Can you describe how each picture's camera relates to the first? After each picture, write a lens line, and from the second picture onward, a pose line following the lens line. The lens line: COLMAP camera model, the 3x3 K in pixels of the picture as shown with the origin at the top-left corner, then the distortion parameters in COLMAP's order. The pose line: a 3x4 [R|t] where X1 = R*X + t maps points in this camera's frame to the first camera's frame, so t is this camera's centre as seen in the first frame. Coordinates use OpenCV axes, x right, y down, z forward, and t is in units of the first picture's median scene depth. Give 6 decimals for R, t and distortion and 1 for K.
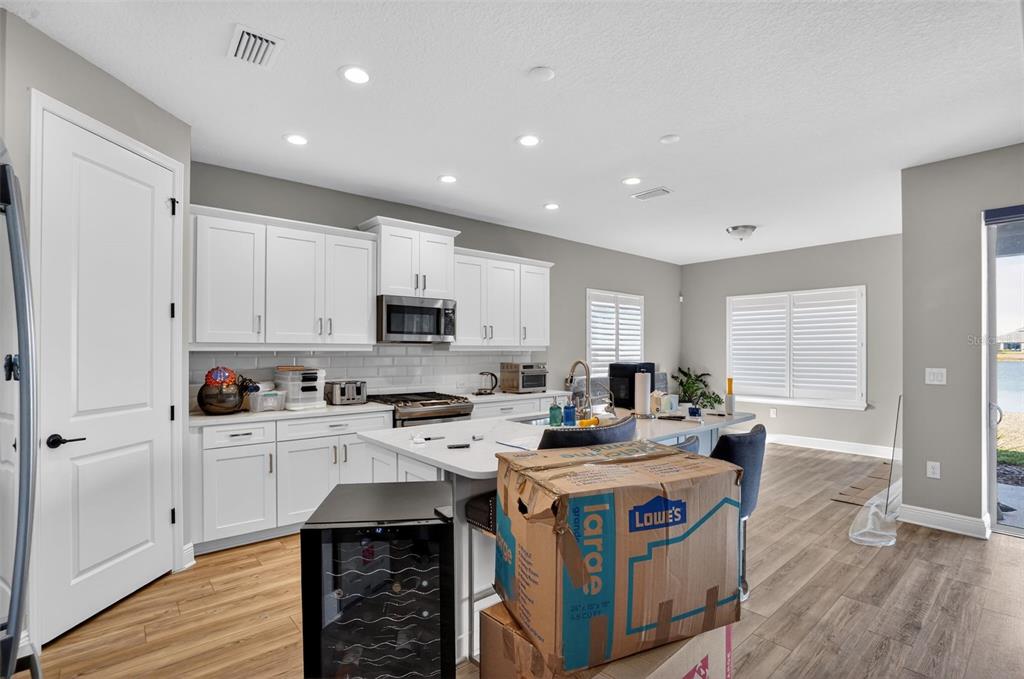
lens RADIAL K [[480.9, 0, 511.1], [0, 480.9, 347.5], [0, 0, 1]] dist [-0.058423, 0.021183]
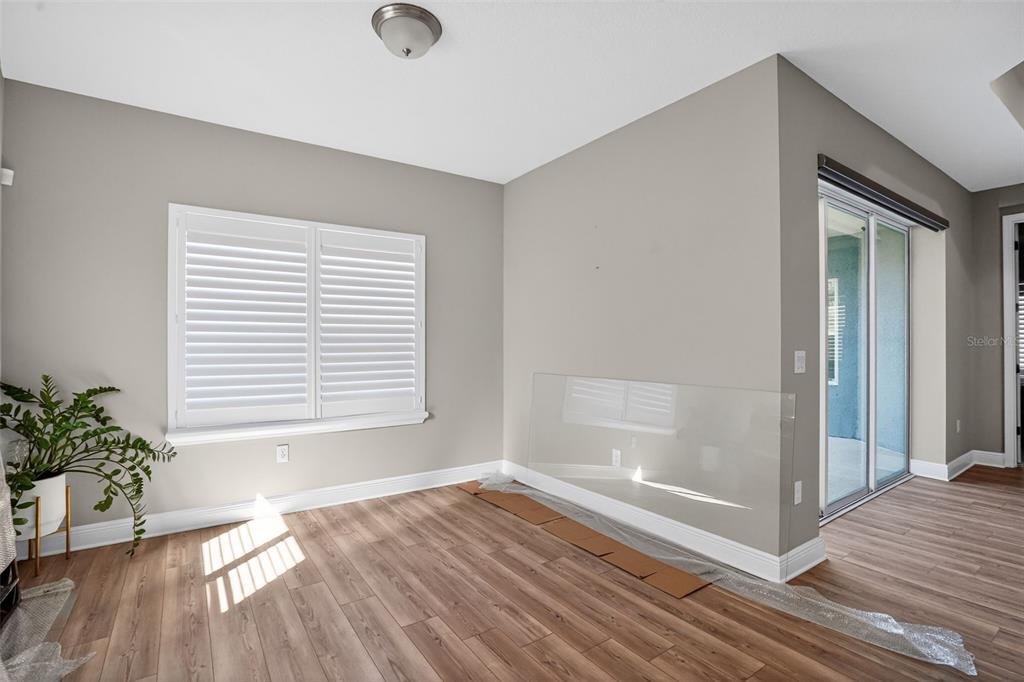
lens RADIAL K [[480.9, 0, 511.1], [0, 480.9, 349.0], [0, 0, 1]] dist [-0.058423, 0.021183]
pose [[0.103877, -0.006189, 0.994571, 0.079252], [-0.006686, 0.999954, 0.006921, 0.021473], [-0.994568, -0.007369, 0.103831, 0.758111]]
